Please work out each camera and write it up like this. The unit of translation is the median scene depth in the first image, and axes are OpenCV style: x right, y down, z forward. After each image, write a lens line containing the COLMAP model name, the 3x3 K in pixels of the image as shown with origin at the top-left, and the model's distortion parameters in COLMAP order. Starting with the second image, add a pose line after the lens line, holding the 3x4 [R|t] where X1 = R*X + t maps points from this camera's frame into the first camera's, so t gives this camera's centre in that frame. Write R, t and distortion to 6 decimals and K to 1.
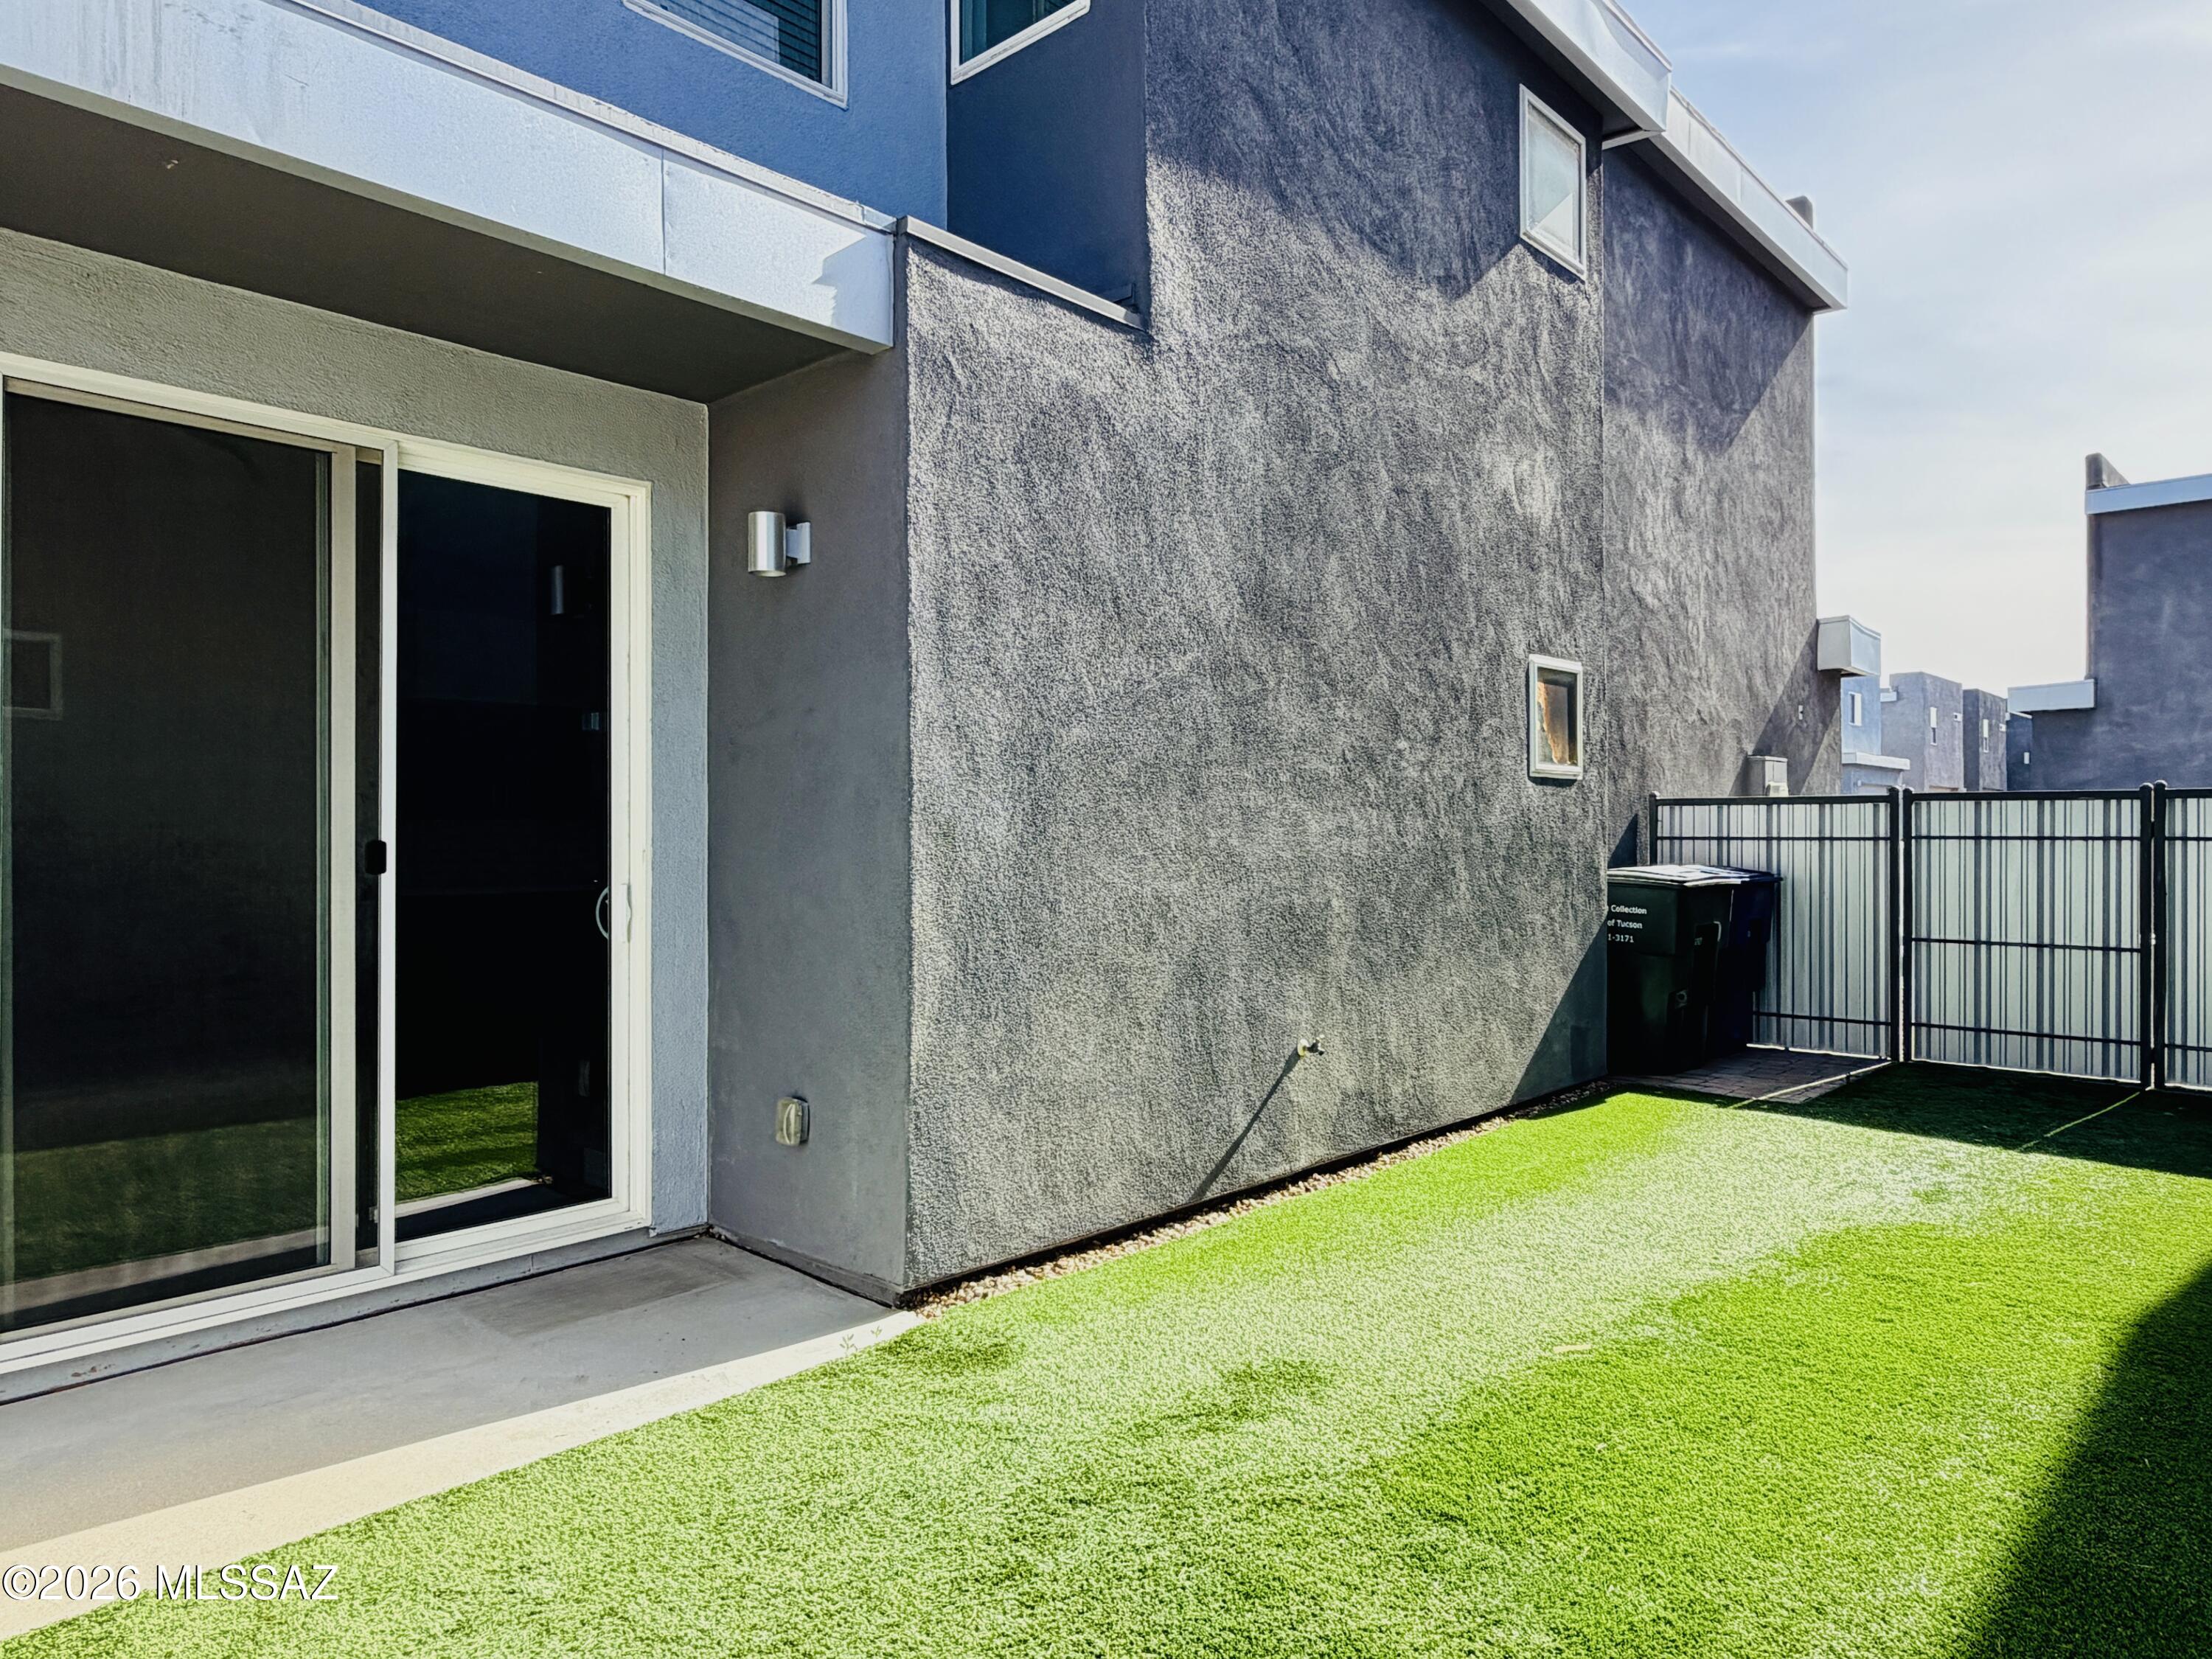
lens RADIAL K [[1406.2, 0, 1105.8], [0, 1406.2, 827.2], [0, 0, 1]] dist [-0.007942, 0.000698]
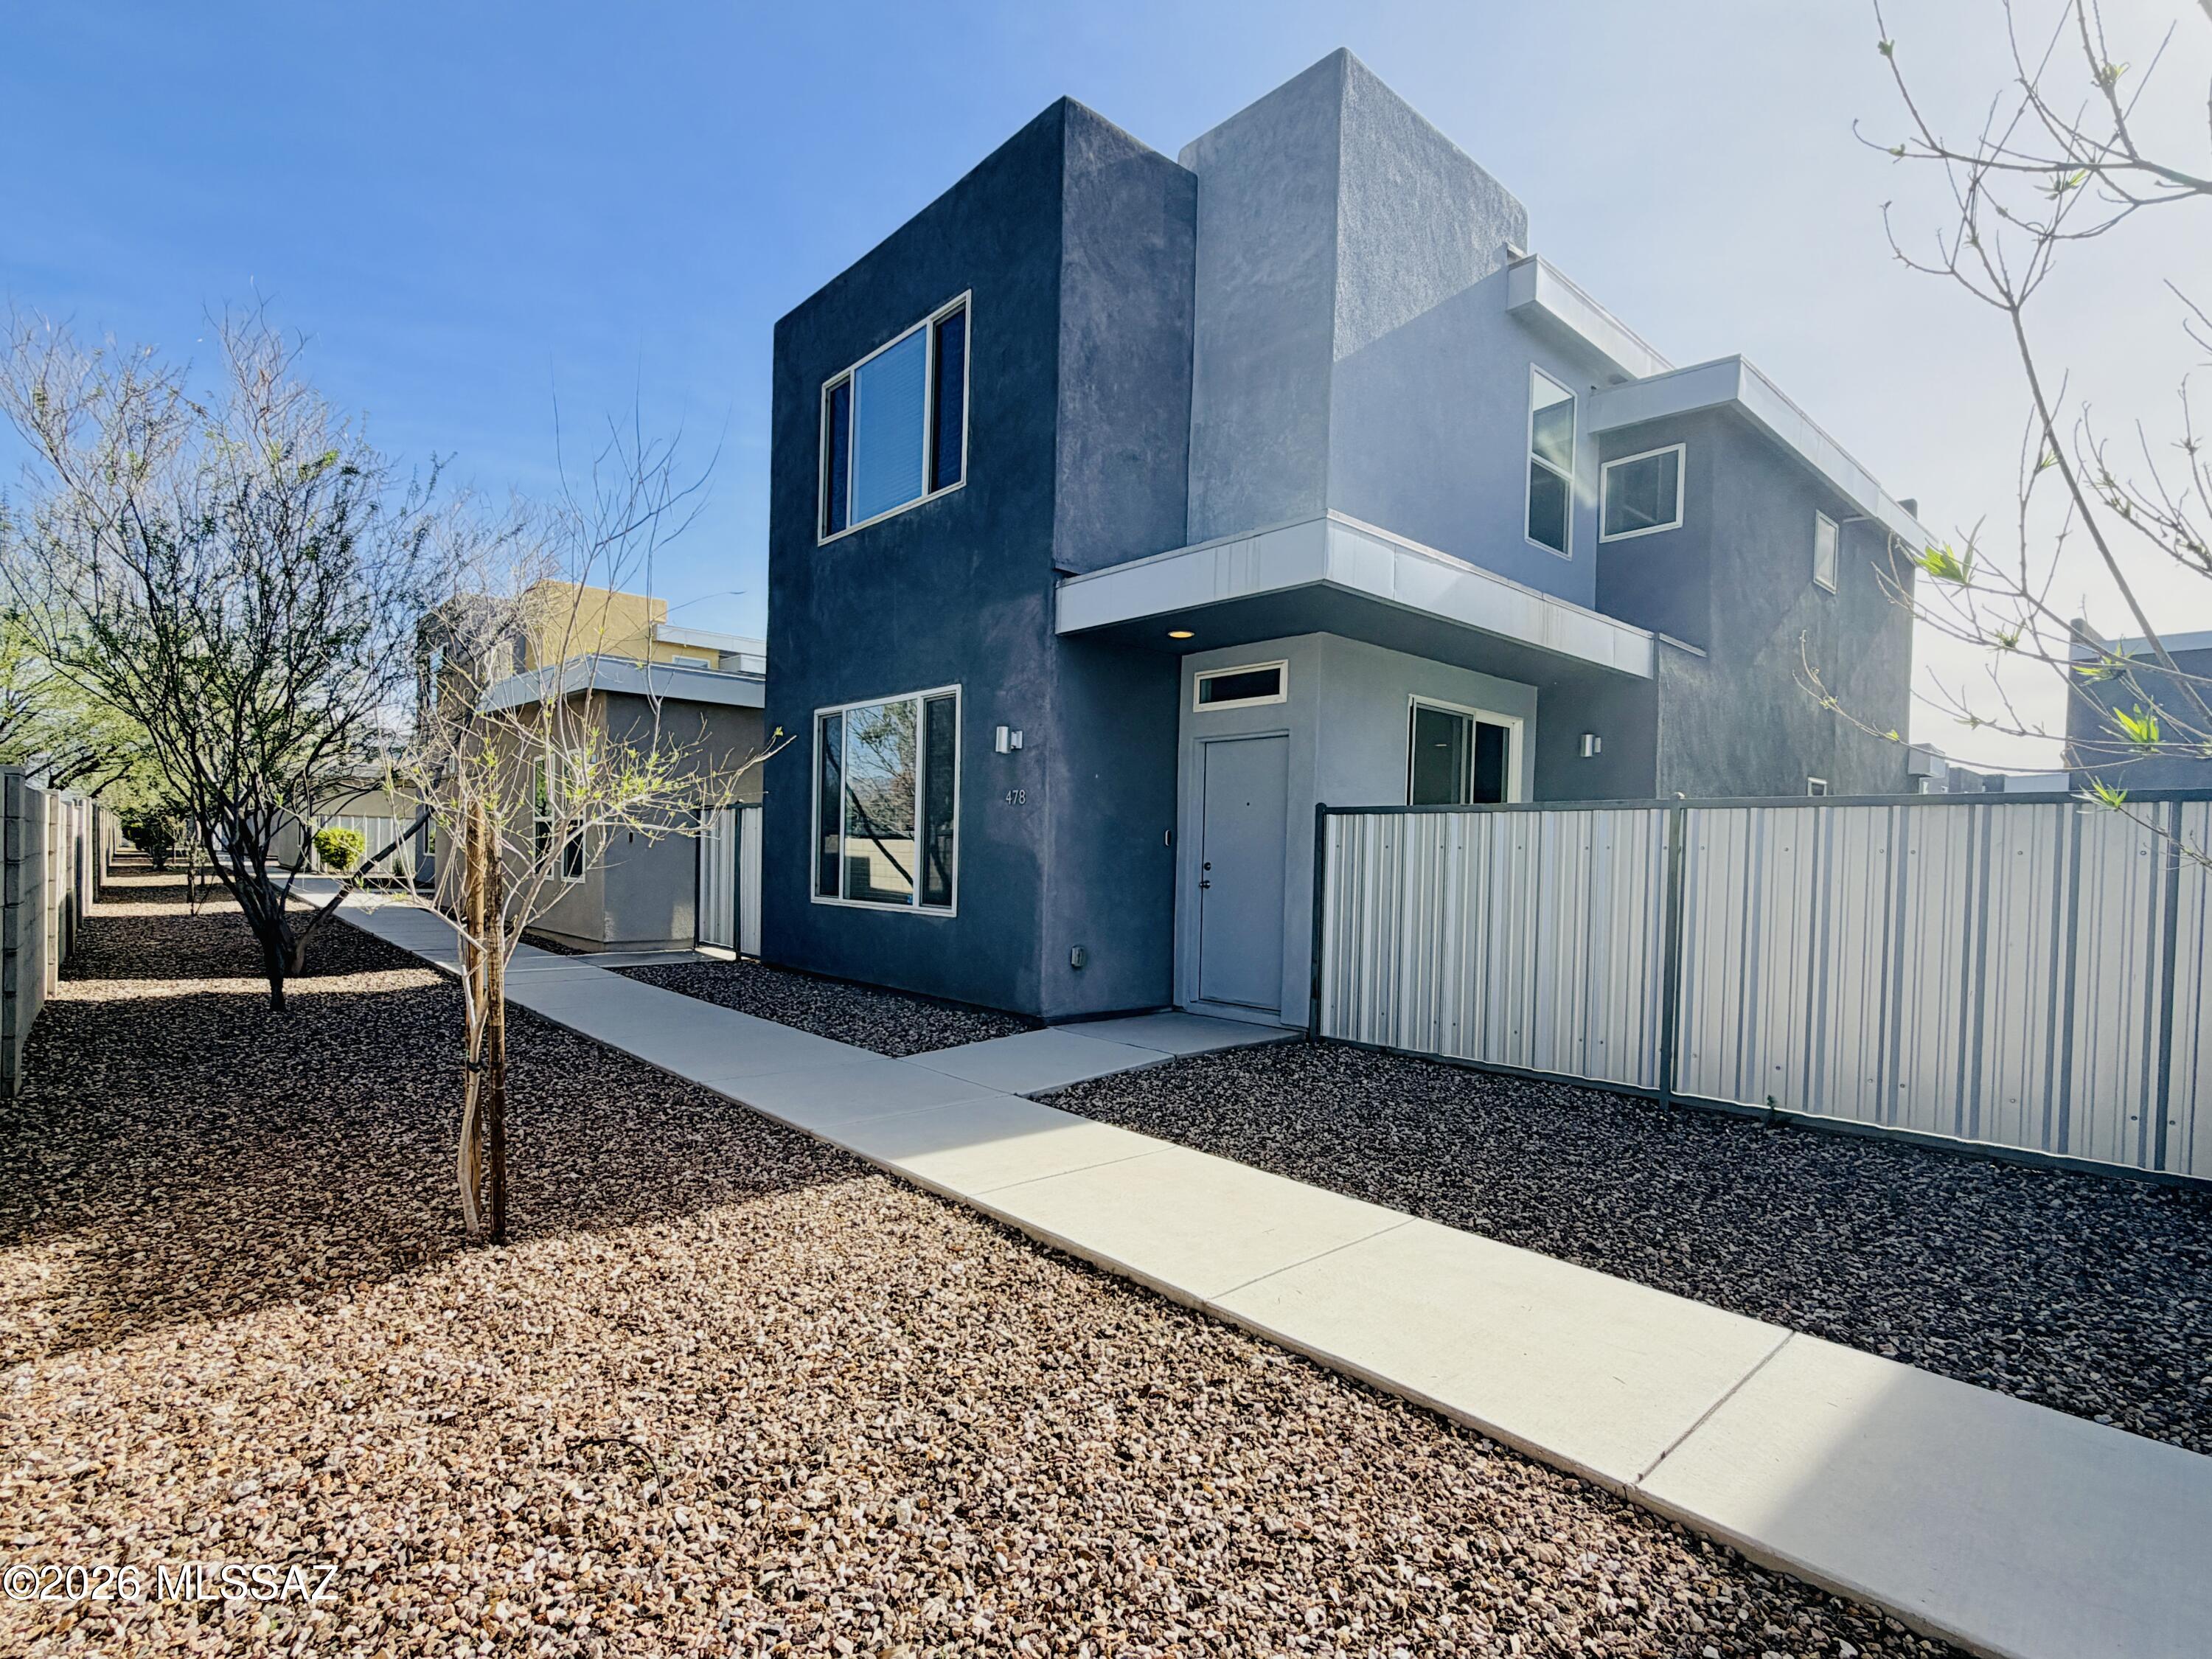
lens RADIAL K [[1063.9, 0, 1103.1], [0, 1063.9, 844.7], [0, 0, 1]] dist [0.005582, 0.000643]
pose [[0.993746, 0.034229, -0.106284, -0.683769], [-0.034483, 0.999405, -0.000549, 0.016915], [0.106202, 0.004211, 0.994336, -0.834810]]
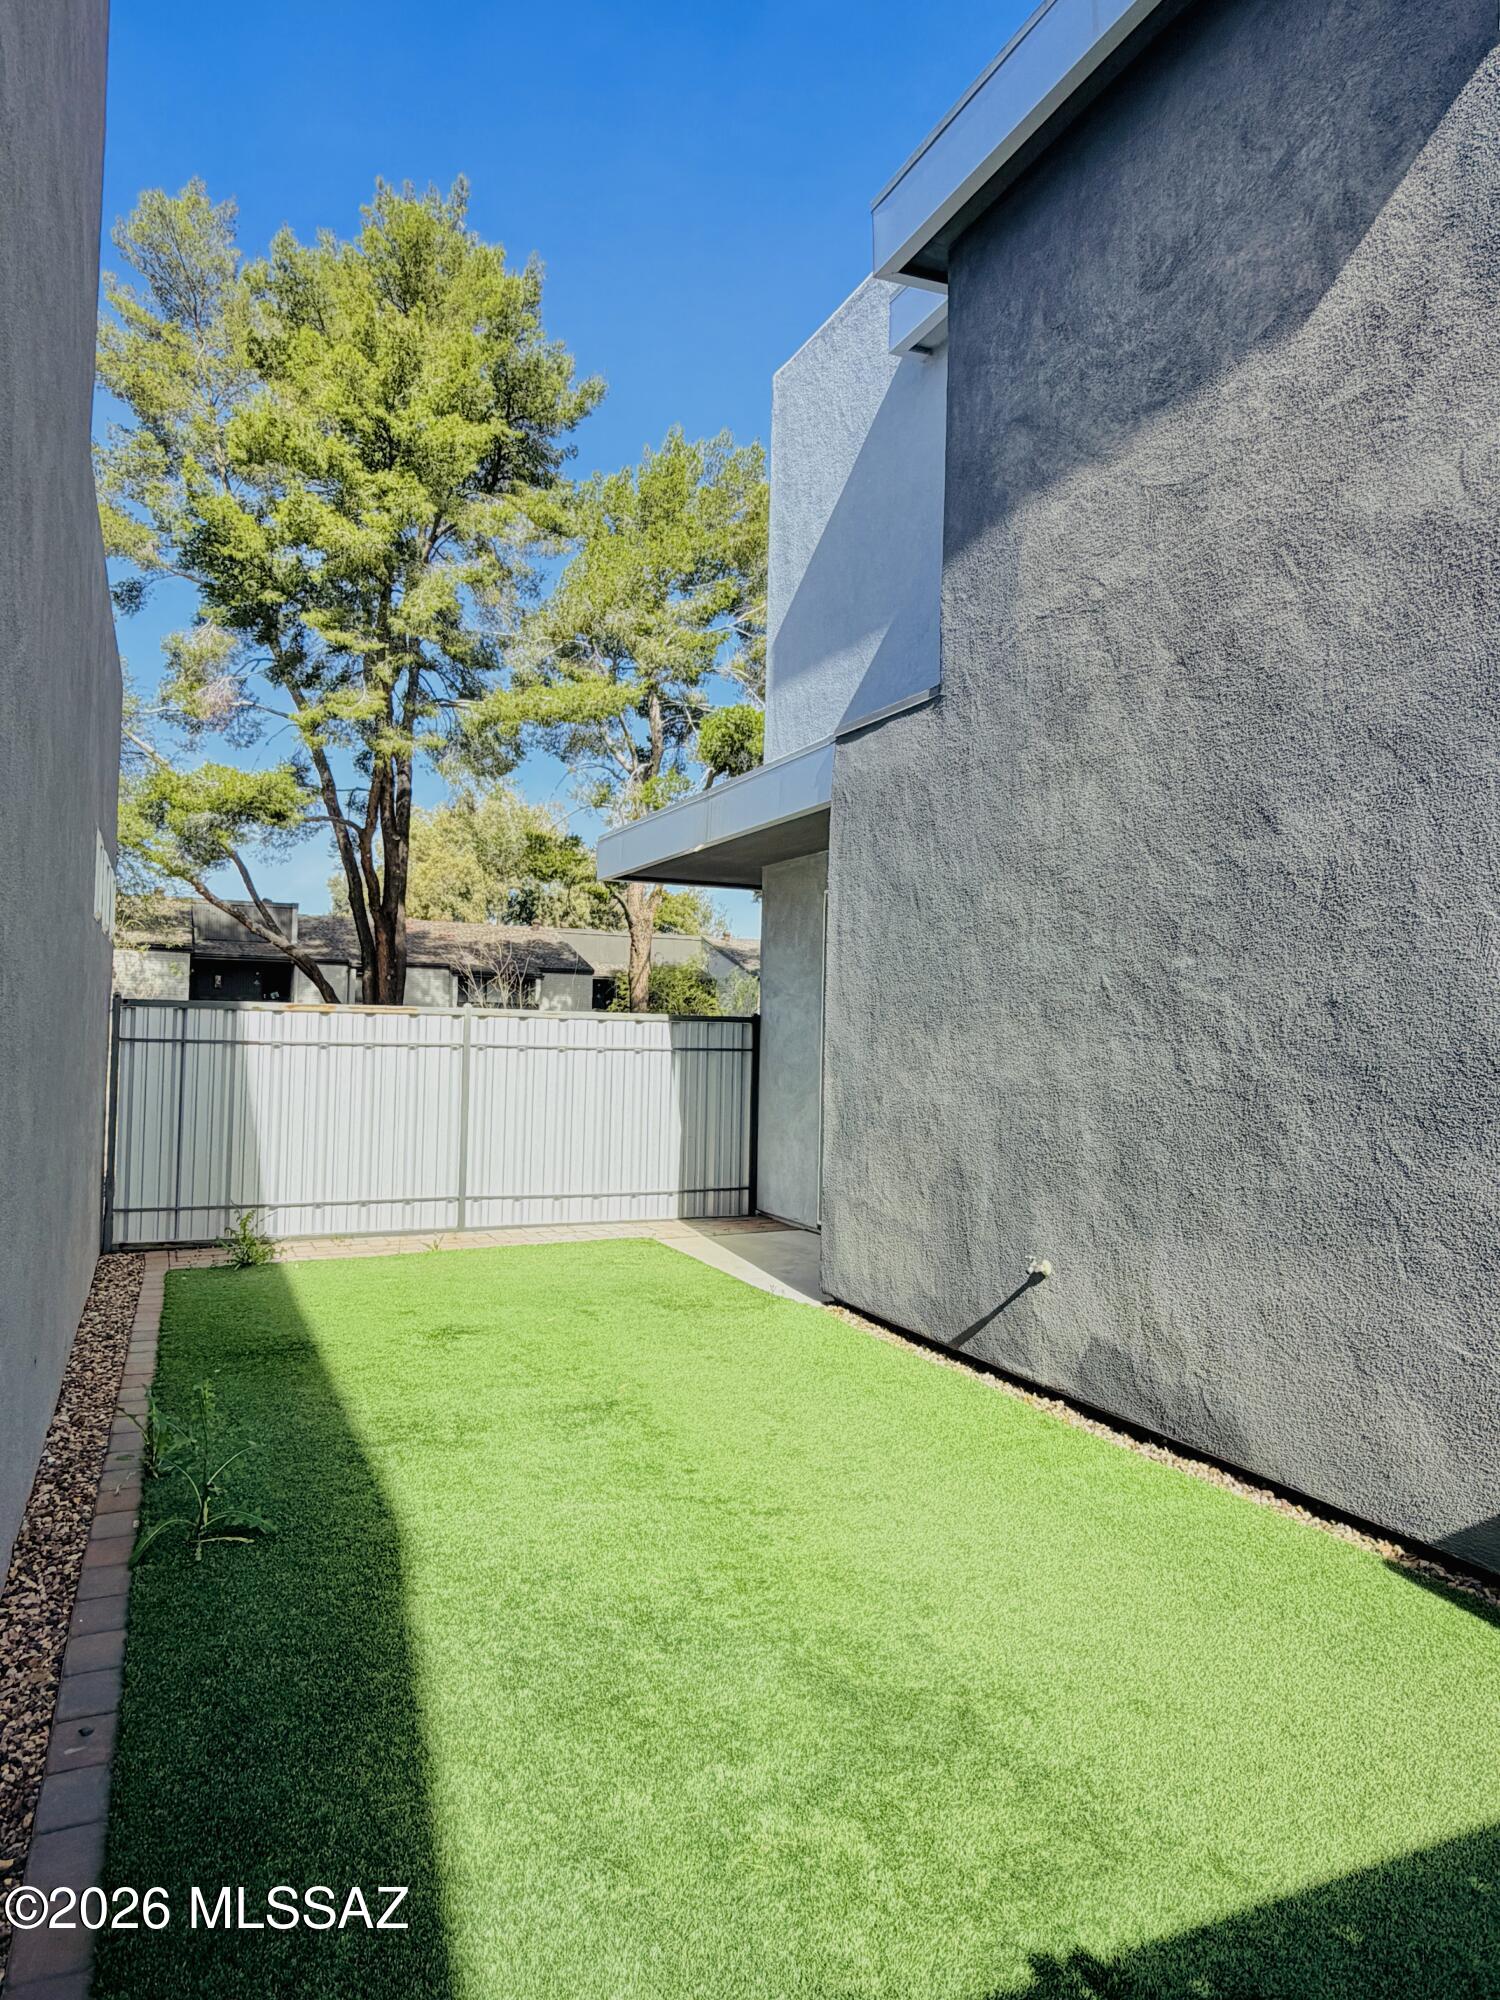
lens RADIAL K [[1271.5, 0, 749.7], [0, 1271.5, 999.7], [0, 0, 1]] dist [-0.007942, 0.000698]
pose [[-0.389731, -0.033094, -0.920334, 1.056444], [-0.018288, 0.999435, -0.028195, -0.011294], [0.920747, 0.005842, -0.390116, 1.117779]]
